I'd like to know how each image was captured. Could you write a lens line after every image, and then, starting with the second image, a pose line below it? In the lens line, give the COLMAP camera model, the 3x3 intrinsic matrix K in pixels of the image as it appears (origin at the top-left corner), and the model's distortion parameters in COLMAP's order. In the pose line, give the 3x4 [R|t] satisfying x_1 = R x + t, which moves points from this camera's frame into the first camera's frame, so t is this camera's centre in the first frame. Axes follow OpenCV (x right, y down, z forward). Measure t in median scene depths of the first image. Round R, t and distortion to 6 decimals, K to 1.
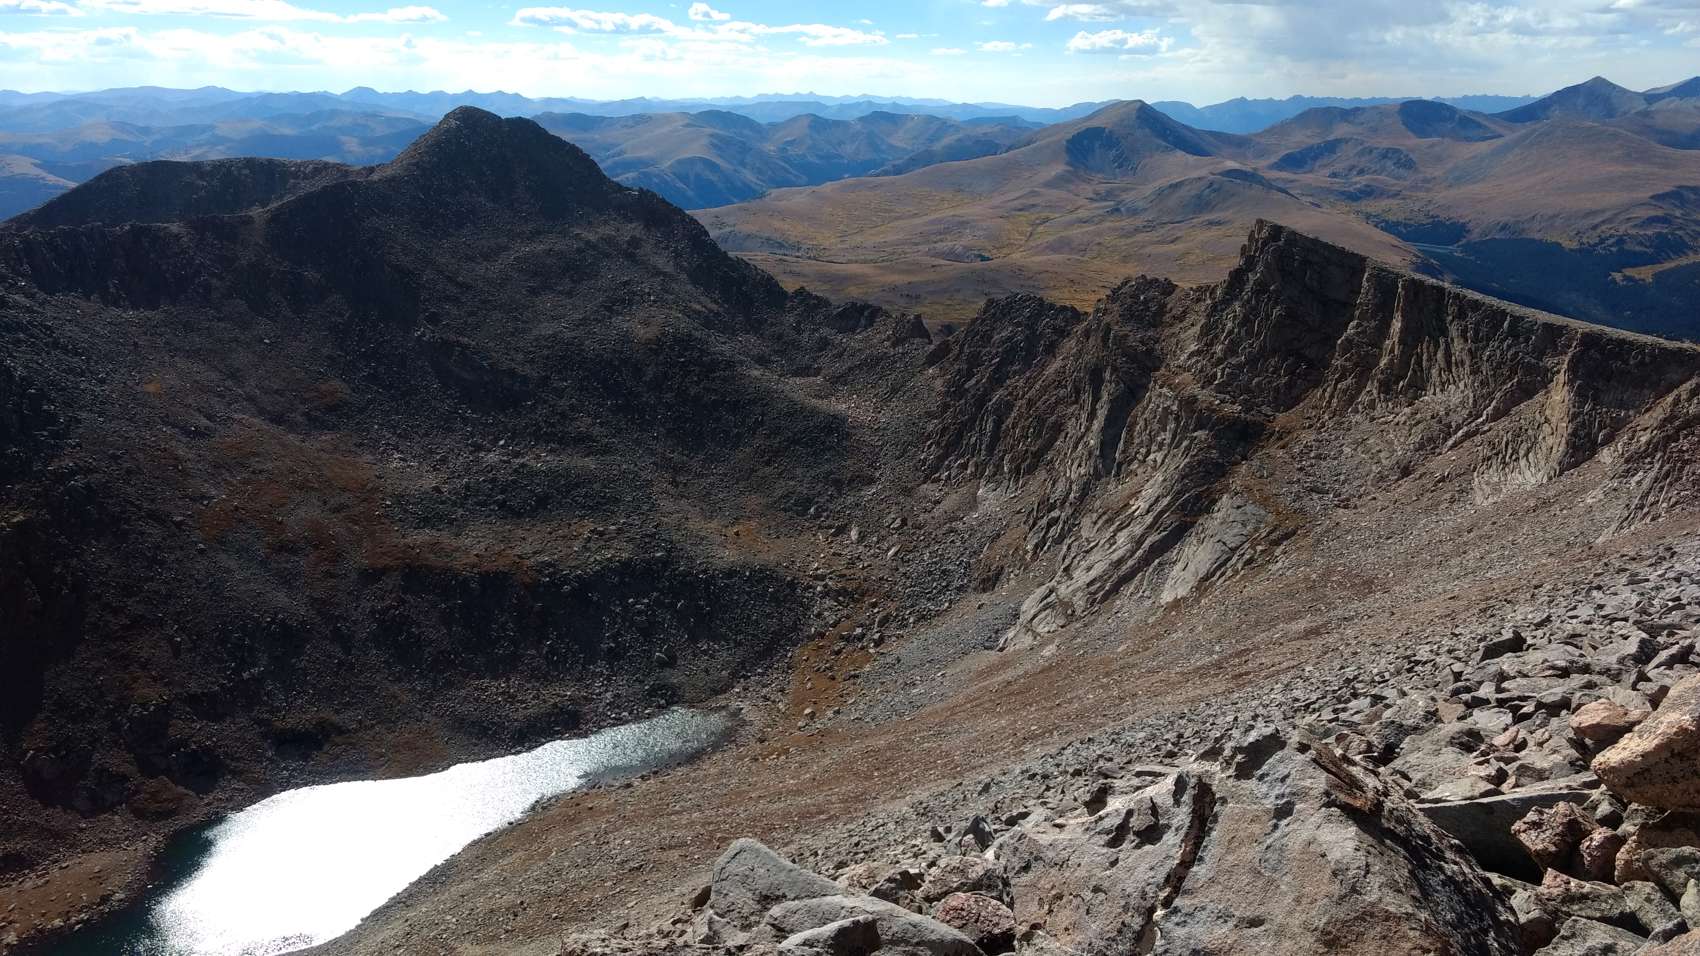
lens RADIAL K [[1320.7, 0, 848.2], [0, 1320.7, 467.6], [0, 0, 1]] dist [0.014418, 0.032314]
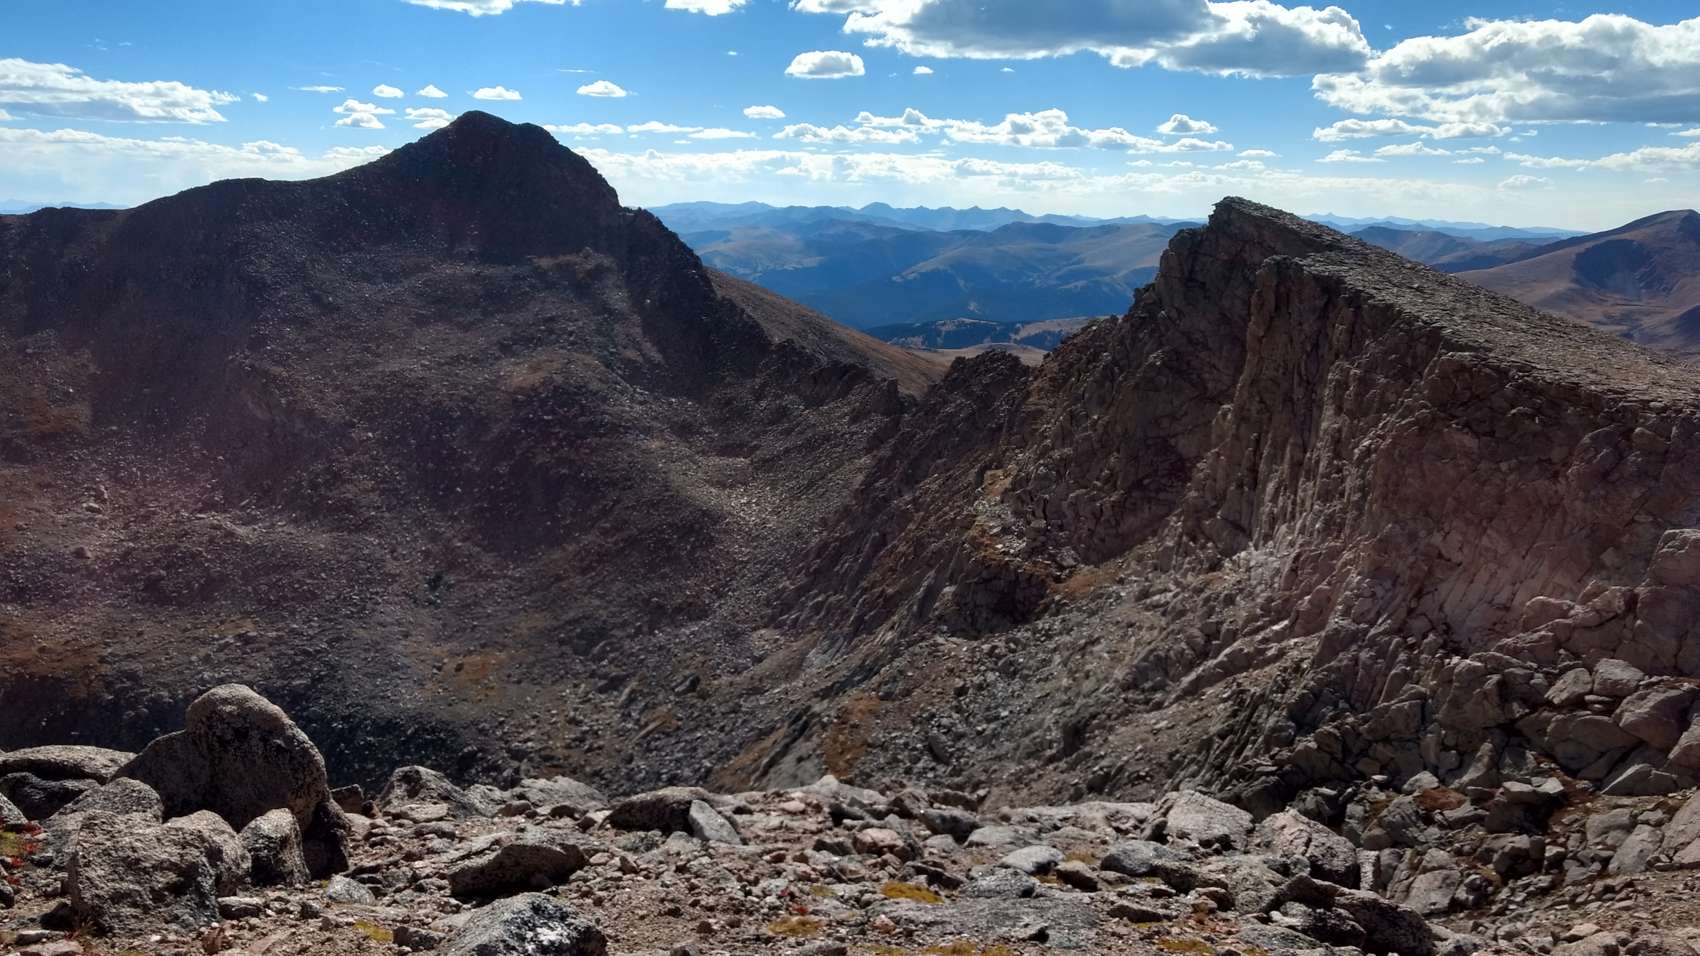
lens RADIAL K [[1320.7, 0, 855.1], [0, 1320.7, 471.7], [0, 0, 1]] dist [0.014418, 0.032314]
pose [[0.932700, 0.082345, -0.351126, 0.558900], [-0.111362, 0.991767, -0.063227, -0.047343], [0.343028, 0.098074, 0.934191, 0.722278]]
